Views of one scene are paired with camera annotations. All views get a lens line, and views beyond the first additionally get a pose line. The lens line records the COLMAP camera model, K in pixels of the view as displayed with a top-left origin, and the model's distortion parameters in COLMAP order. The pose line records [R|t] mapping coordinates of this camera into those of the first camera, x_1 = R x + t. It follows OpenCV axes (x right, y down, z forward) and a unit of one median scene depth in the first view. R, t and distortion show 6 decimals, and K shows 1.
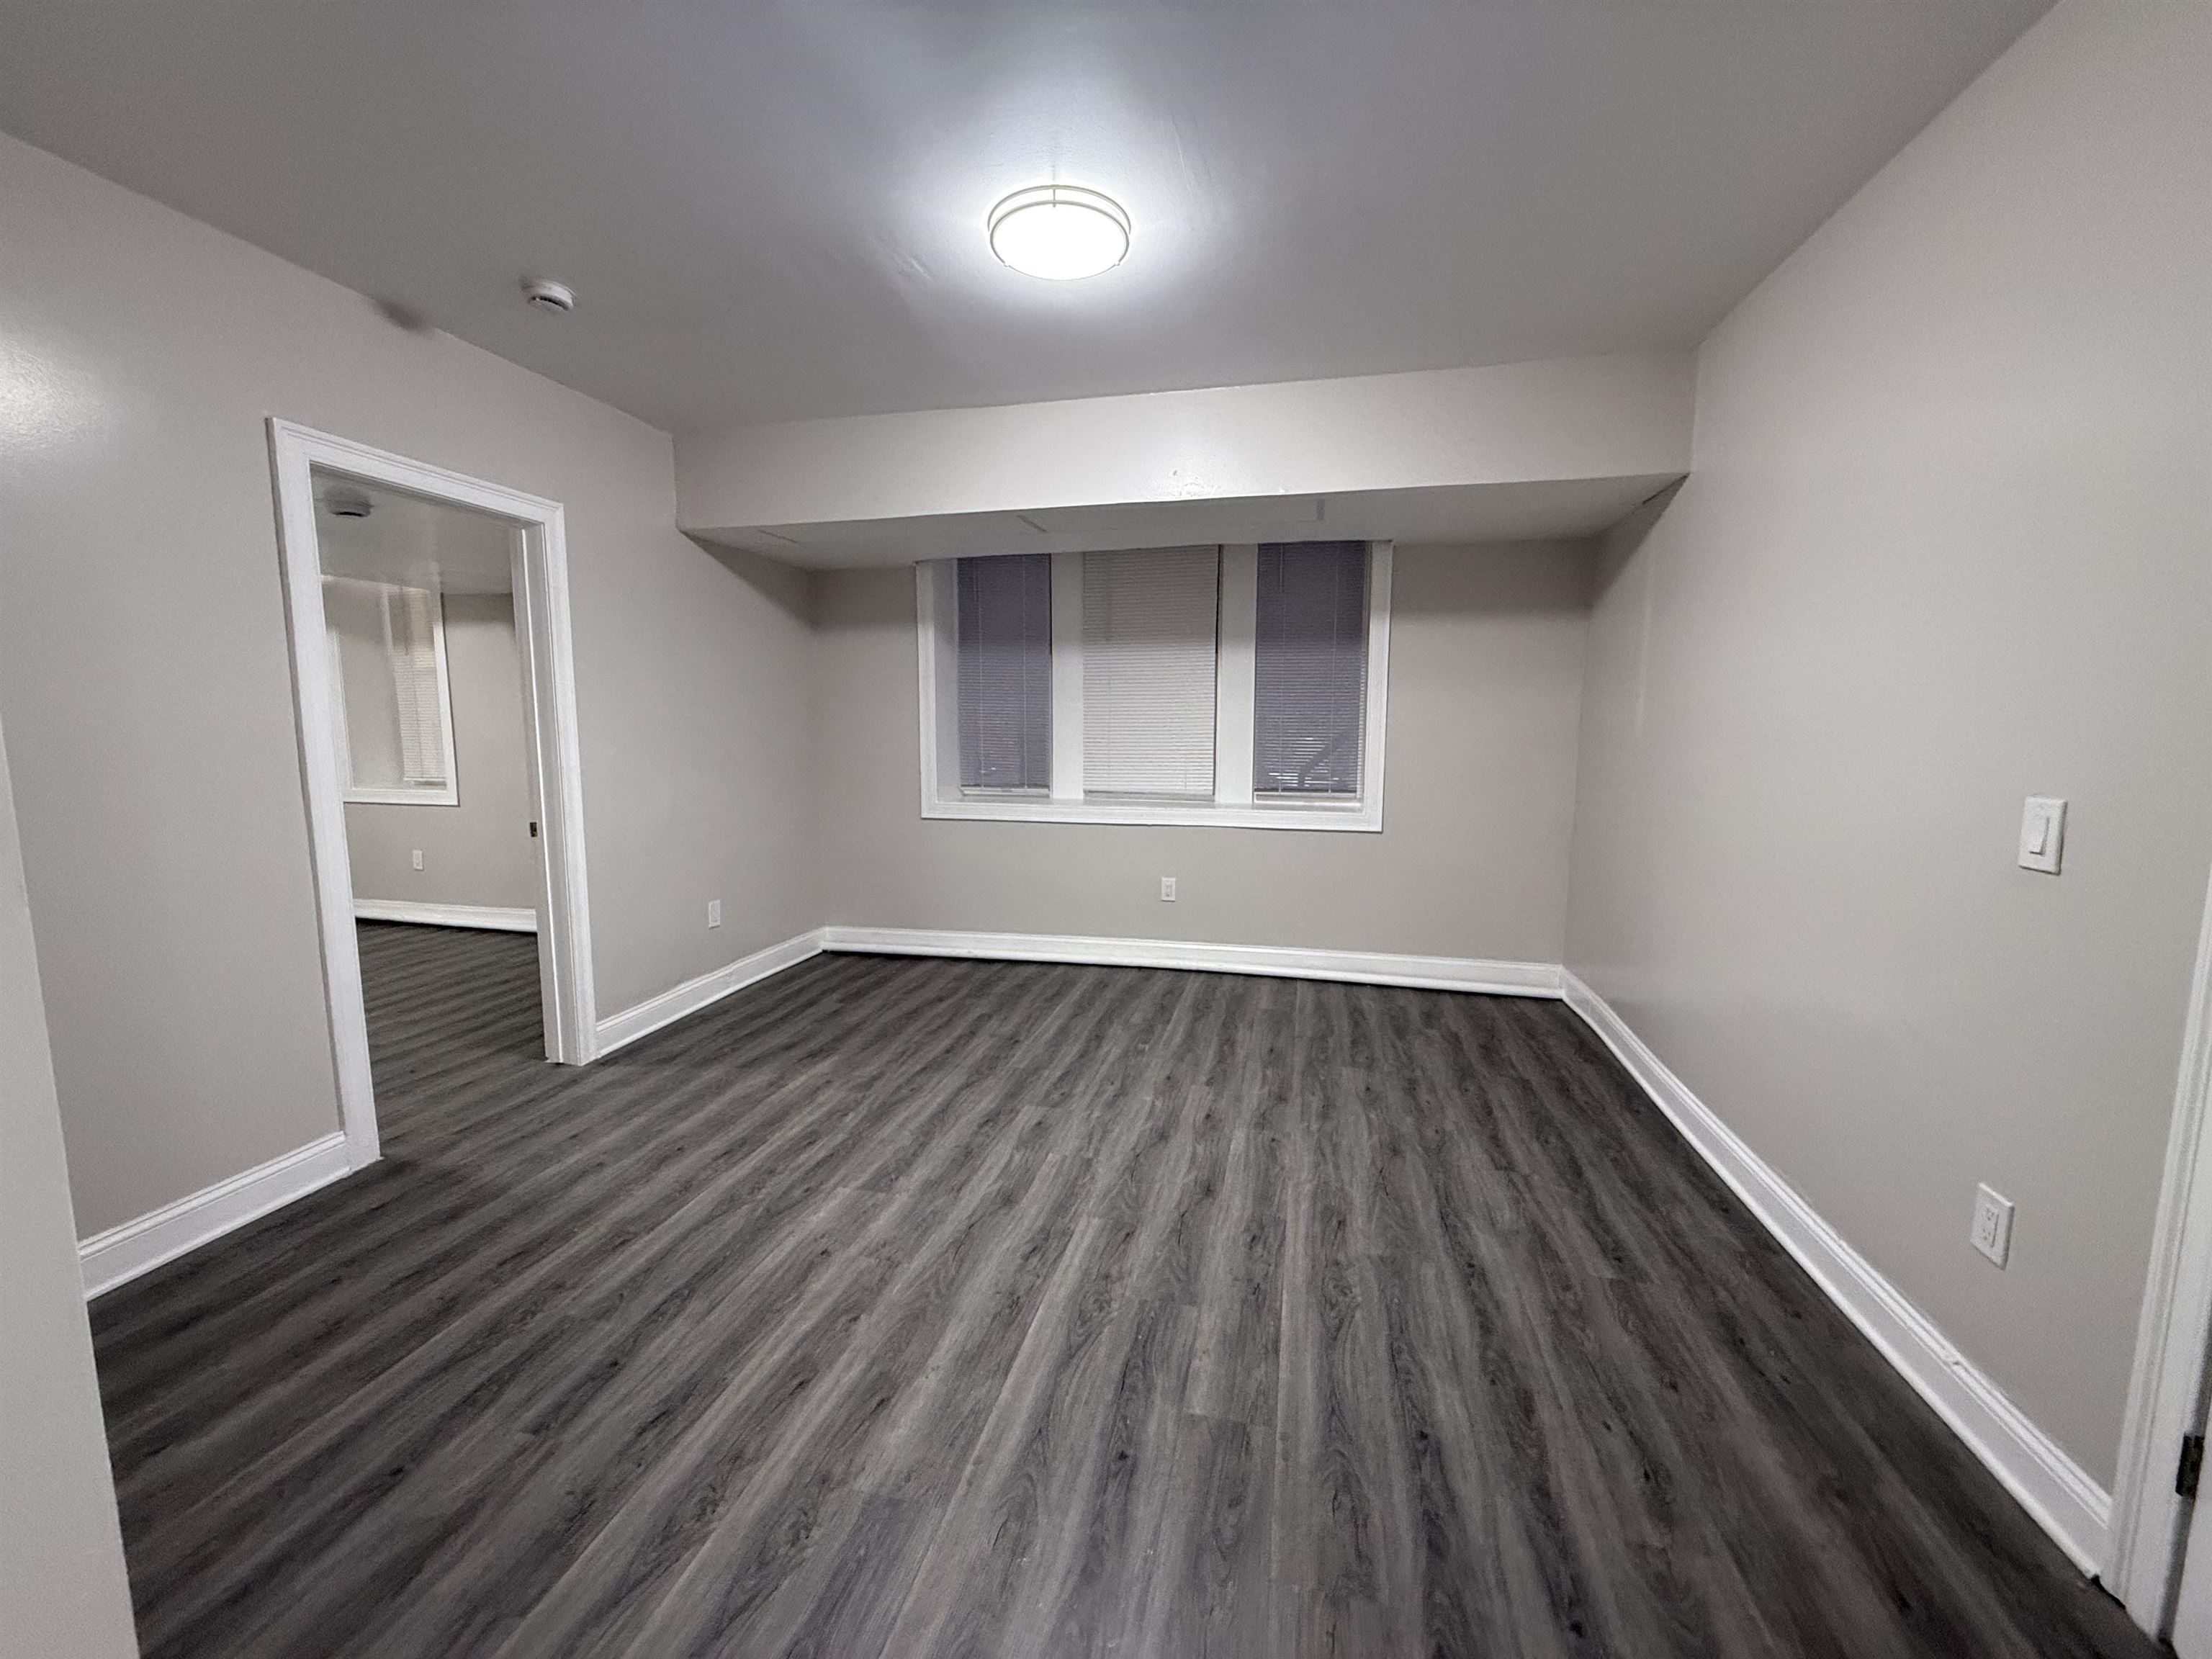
lens RADIAL K [[868.4, 0, 1095.1], [0, 868.4, 828.9], [0, 0, 1]] dist [-0.000293, -0.000140]
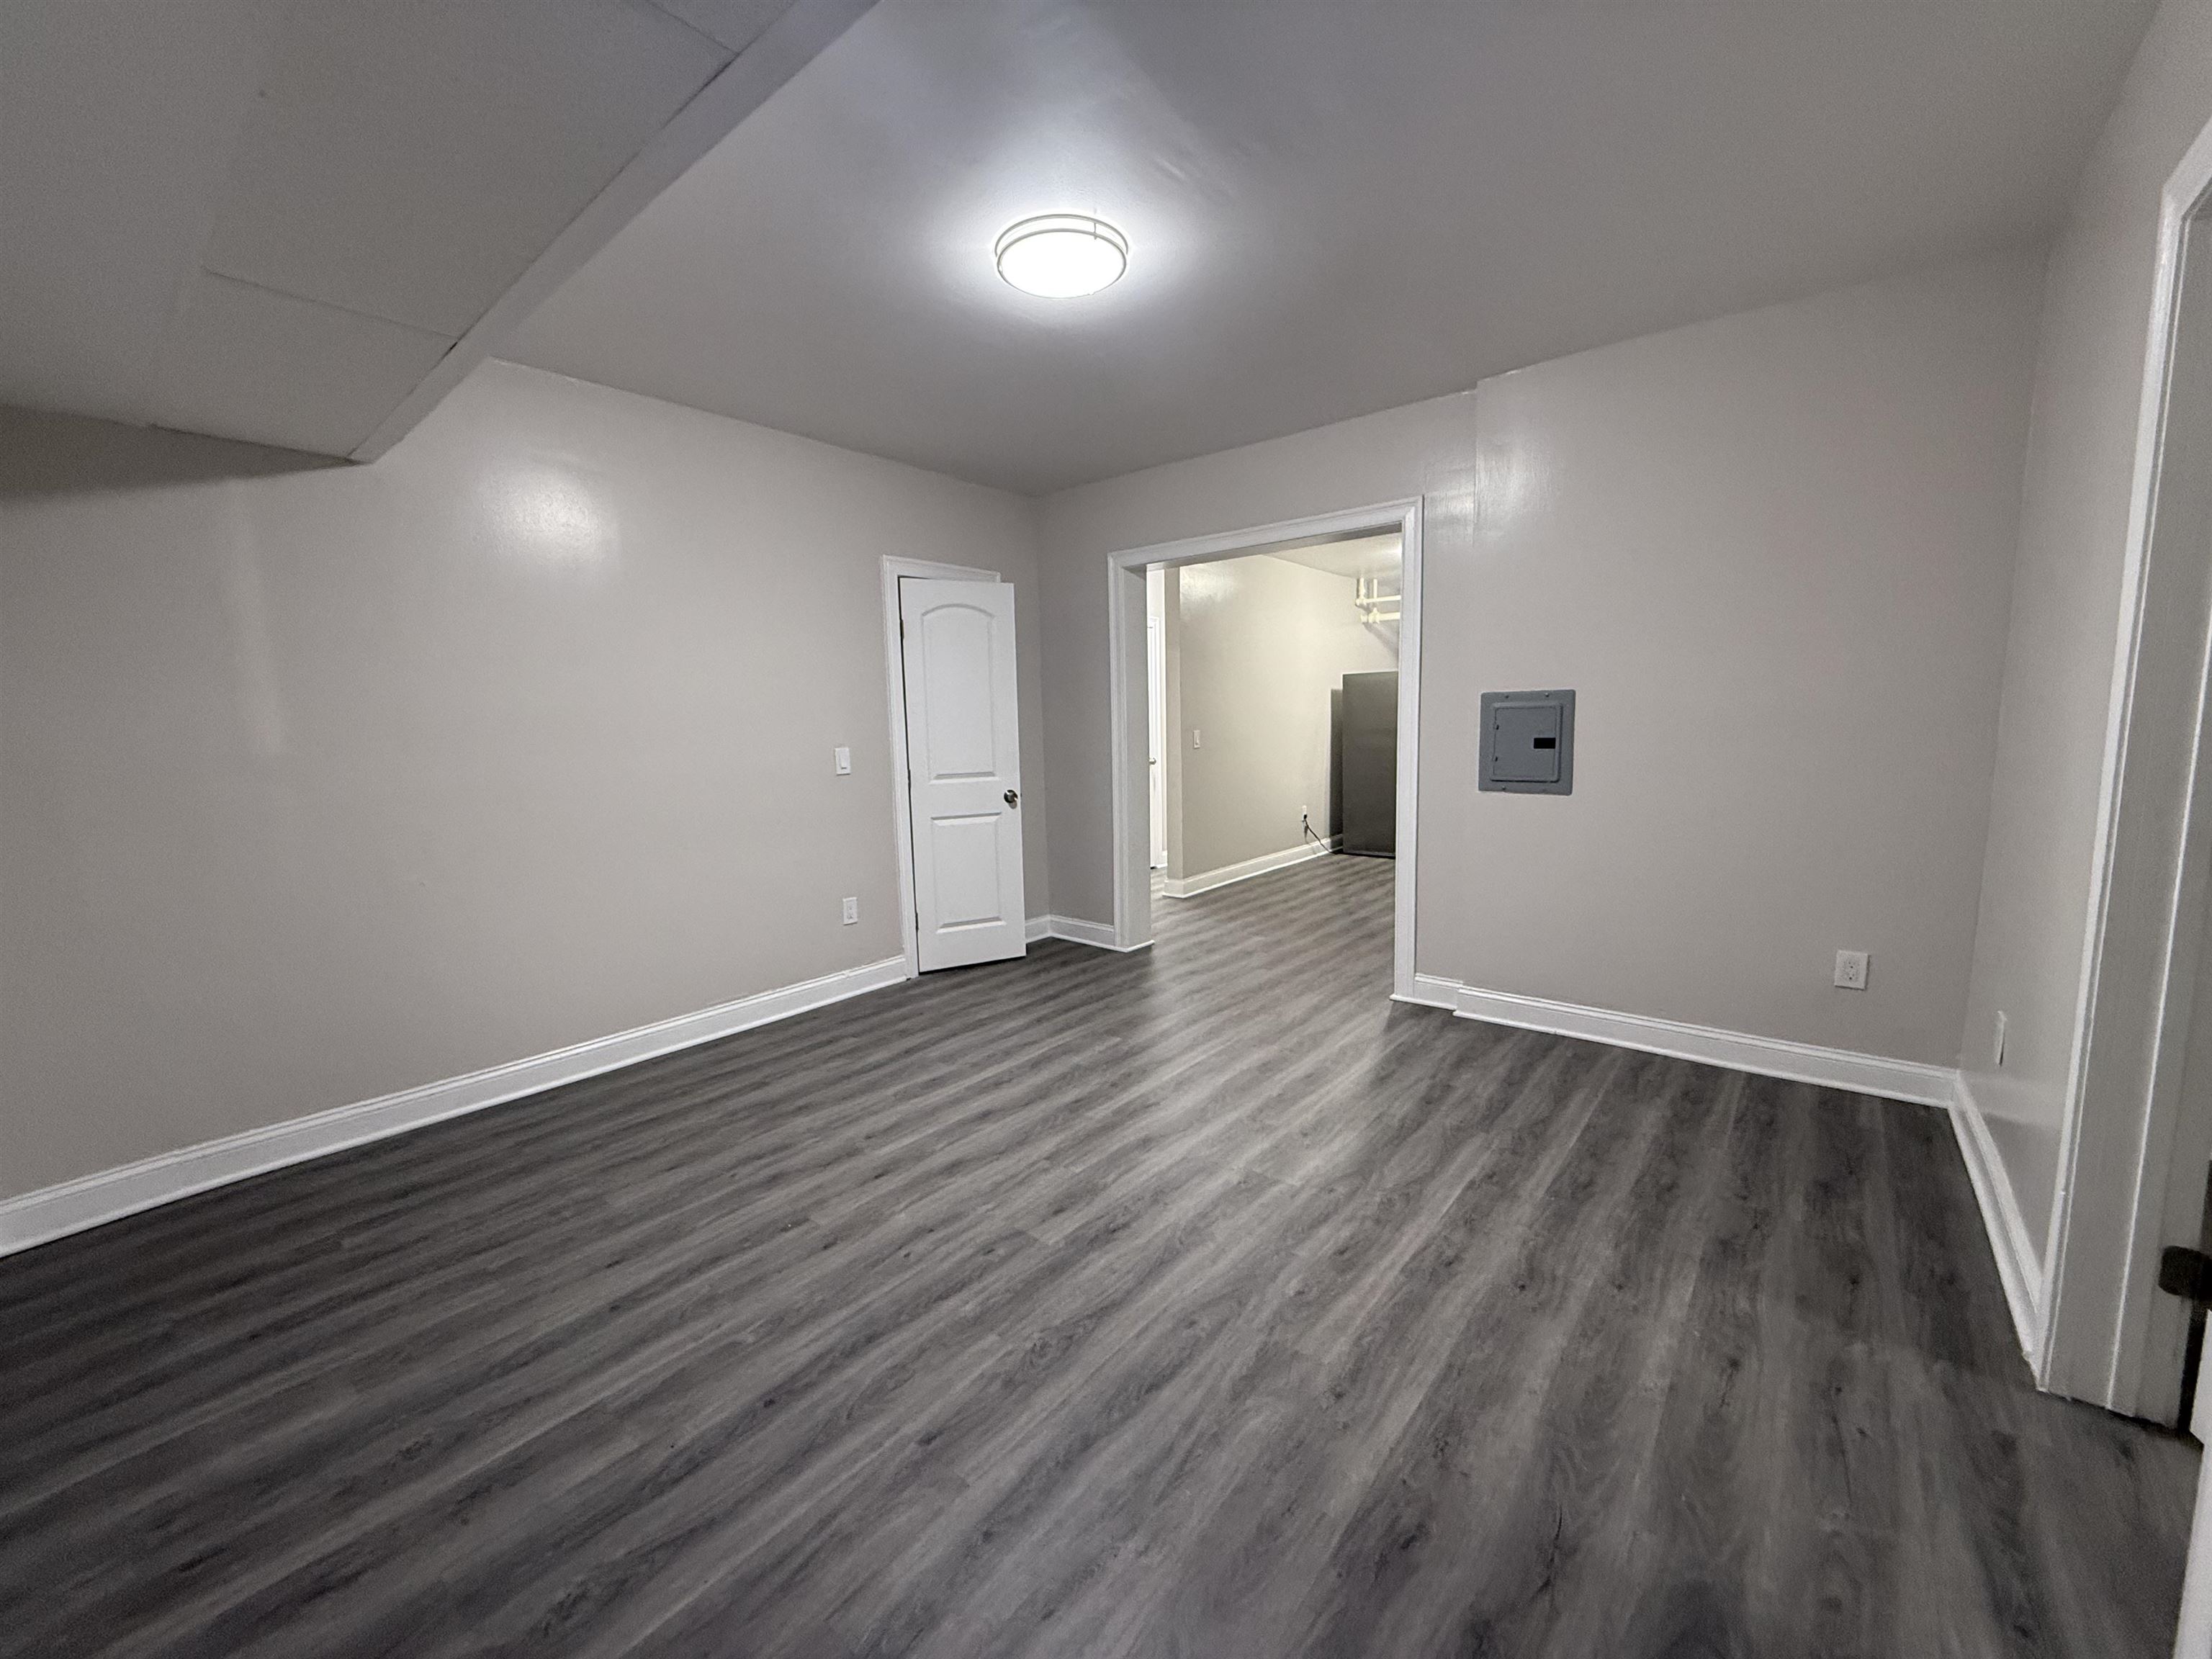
lens RADIAL K [[868.4, 0, 1095.1], [0, 868.4, 828.9], [0, 0, 1]] dist [-0.000293, -0.000140]
pose [[-0.894298, -0.032939, 0.446258, -0.493674], [0.082631, 0.967979, 0.237040, -0.215458], [-0.439776, 0.248859, -0.862940, 1.774762]]
